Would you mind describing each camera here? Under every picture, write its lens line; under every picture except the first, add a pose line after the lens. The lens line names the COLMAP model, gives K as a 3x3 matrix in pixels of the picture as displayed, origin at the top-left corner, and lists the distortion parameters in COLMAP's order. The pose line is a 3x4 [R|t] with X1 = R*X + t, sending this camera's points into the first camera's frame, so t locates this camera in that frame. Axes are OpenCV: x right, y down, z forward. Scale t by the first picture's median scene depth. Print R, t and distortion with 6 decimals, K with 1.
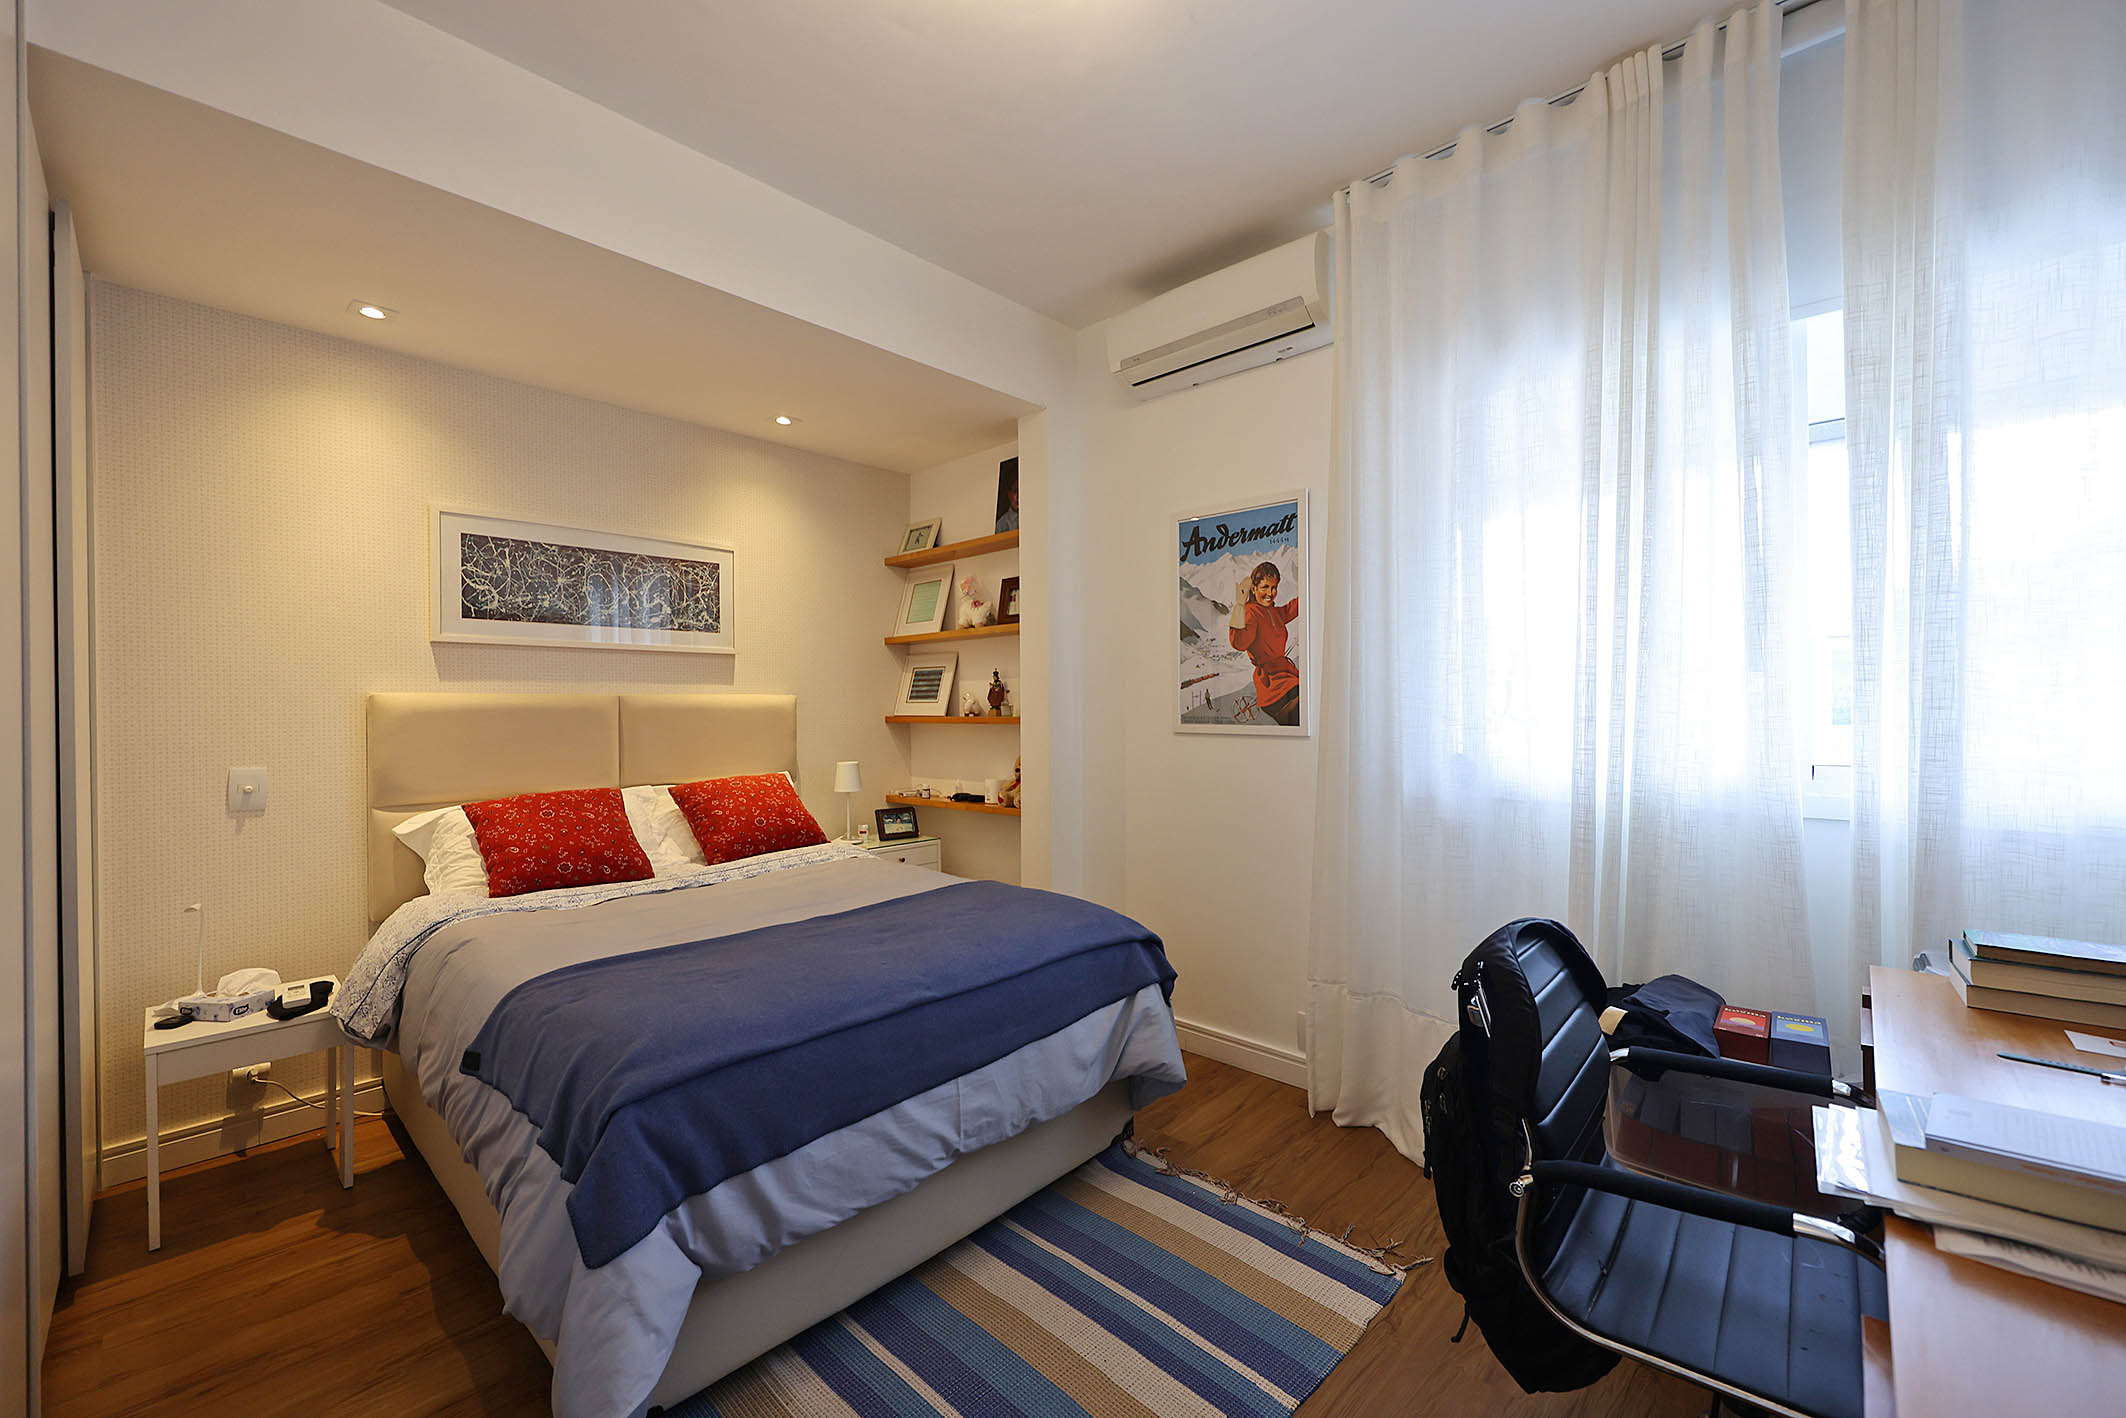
lens RADIAL K [[846.5, 0, 1063.5], [0, 846.5, 707.6], [0, 0, 1]] dist [-0.003571, 0.000127]
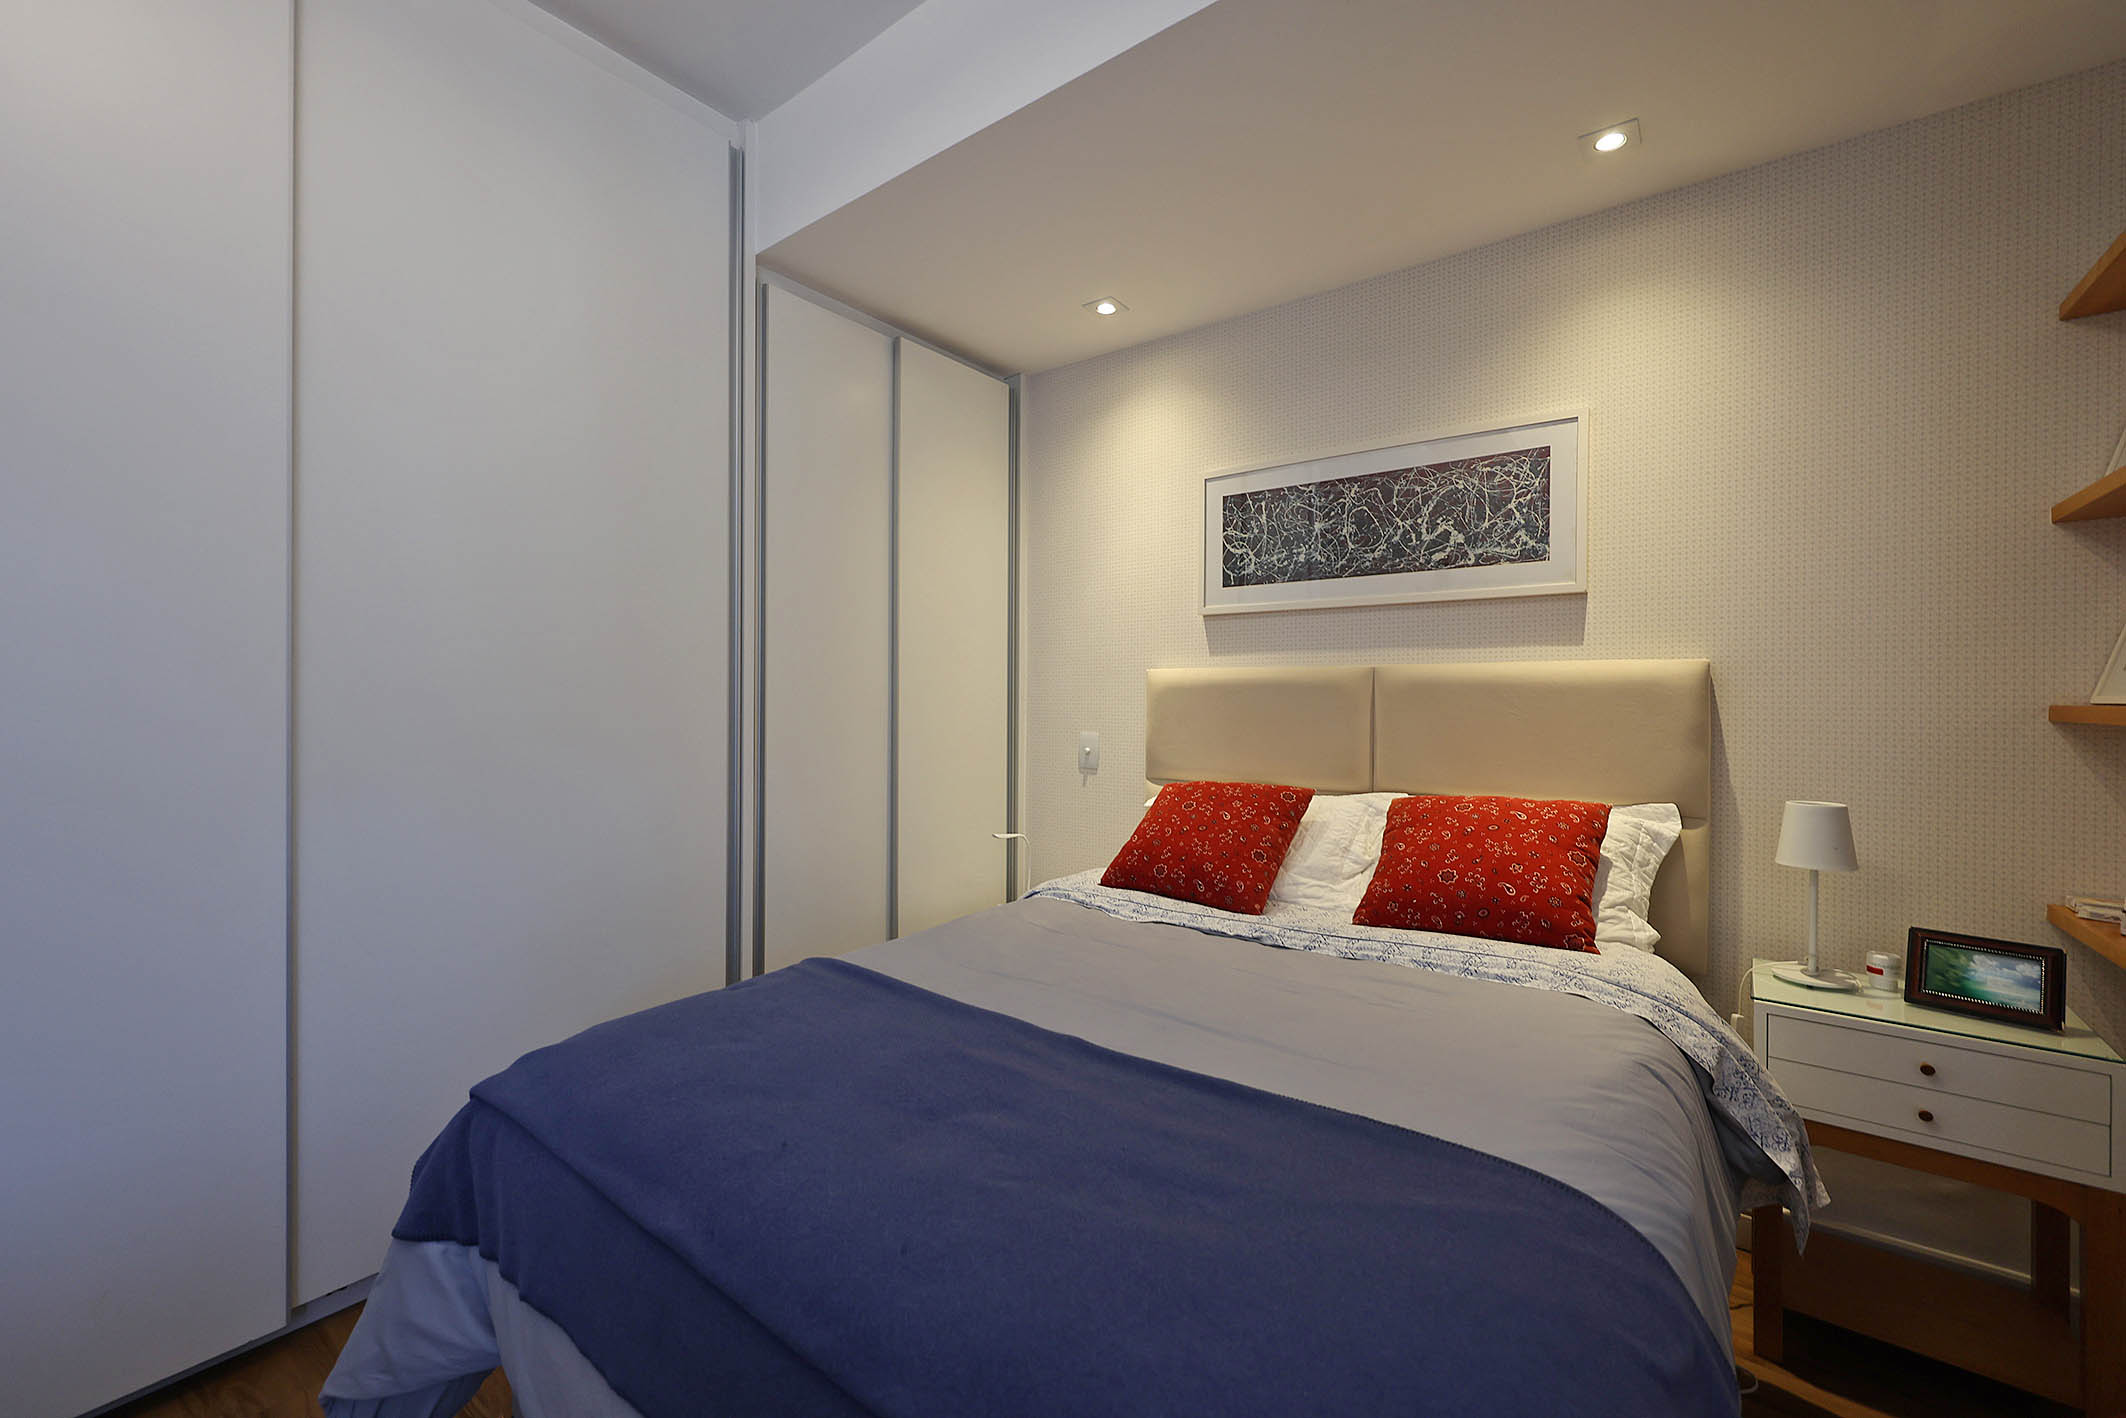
lens RADIAL K [[846.5, 0, 1065.3], [0, 846.5, 707.3], [0, 0, 1]] dist [-0.003571, 0.000127]
pose [[0.092170, 0.013935, -0.995646, 0.190844], [-0.011507, 0.999850, 0.012928, 0.015156], [0.995677, 0.010265, 0.092317, 0.684291]]
